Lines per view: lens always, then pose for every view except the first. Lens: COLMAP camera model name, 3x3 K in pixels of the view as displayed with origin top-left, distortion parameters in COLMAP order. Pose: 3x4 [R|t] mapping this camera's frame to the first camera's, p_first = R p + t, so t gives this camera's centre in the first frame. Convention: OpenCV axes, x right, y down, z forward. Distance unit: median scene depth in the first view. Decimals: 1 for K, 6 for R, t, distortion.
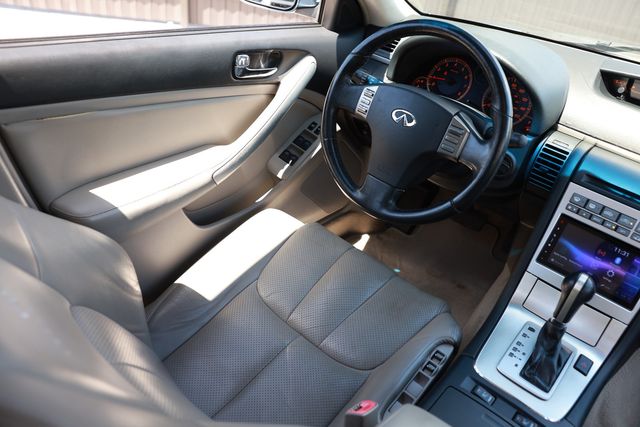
lens RADIAL K [[500.5, 0, 319.4], [0, 500.5, 211.1], [0, 0, 1]] dist [-0.121297, 0.112395]
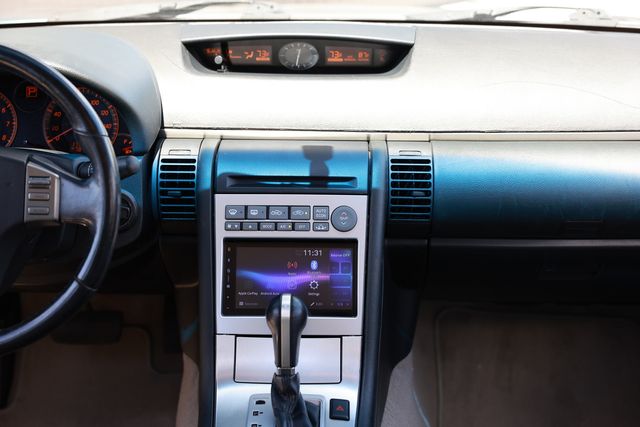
lens RADIAL K [[1007.1, 0, 317.3], [0, 1007.1, 212.0], [0, 0, 1]] dist [0.081389, 0.026982]
pose [[0.757723, -0.343585, 0.554802, -0.196871], [0.435066, 0.899636, -0.037057, 0.081729], [-0.486387, 0.269454, 0.831157, -0.289033]]
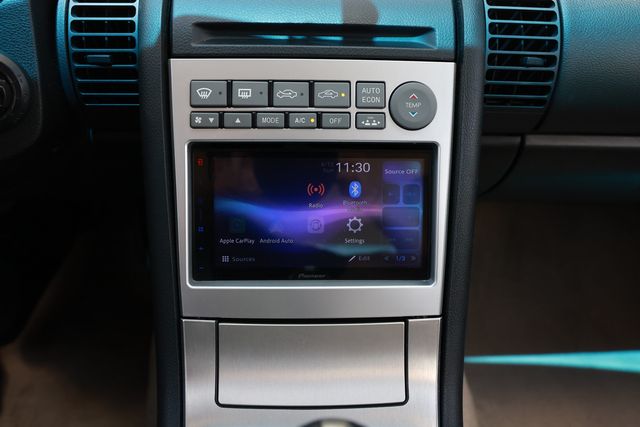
lens RADIAL K [[596.3, 0, 321.7], [0, 596.3, 212.7], [0, 0, 1]] dist [-0.064780, 0.016613]
pose [[0.720044, -0.459385, 0.520099, 0.297565], [0.434553, 0.882846, 0.178175, 0.014825], [-0.541018, 0.097716, 0.835315, 0.549695]]
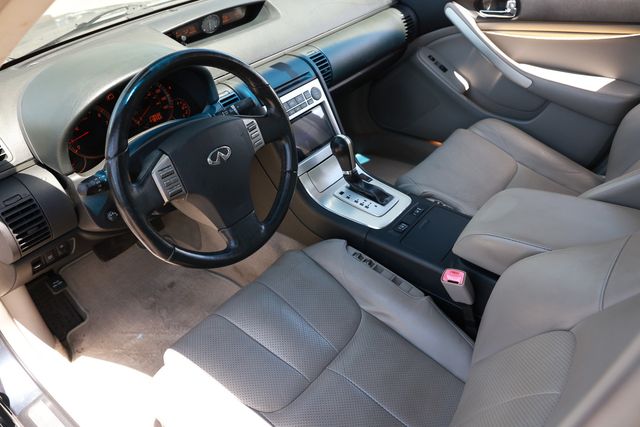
lens RADIAL K [[500.5, 0, 319.4], [0, 500.5, 211.1], [0, 0, 1]] dist [-0.121297, 0.112395]
pose [[-0.055805, -0.683965, 0.727377, -0.573856], [0.591235, 0.564414, 0.576089, -0.535529], [-0.804567, 0.462199, 0.372887, 0.522477]]
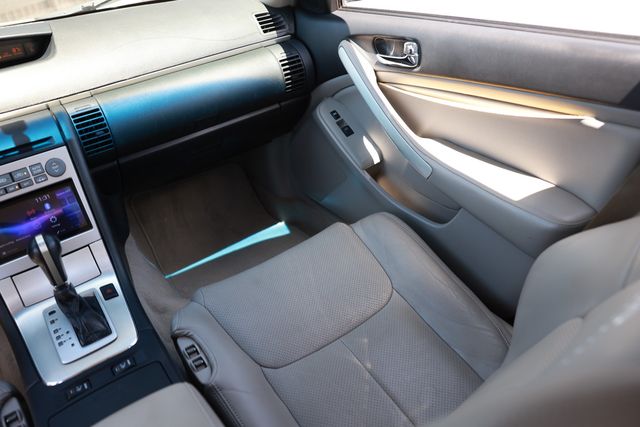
lens RADIAL K [[500.5, 0, 319.4], [0, 500.5, 211.1], [0, 0, 1]] dist [-0.121297, 0.112395]
pose [[0.213470, -0.653782, 0.725948, -0.020115], [0.626224, 0.661912, 0.411967, 0.040873], [-0.749850, 0.366663, 0.550712, -0.002973]]
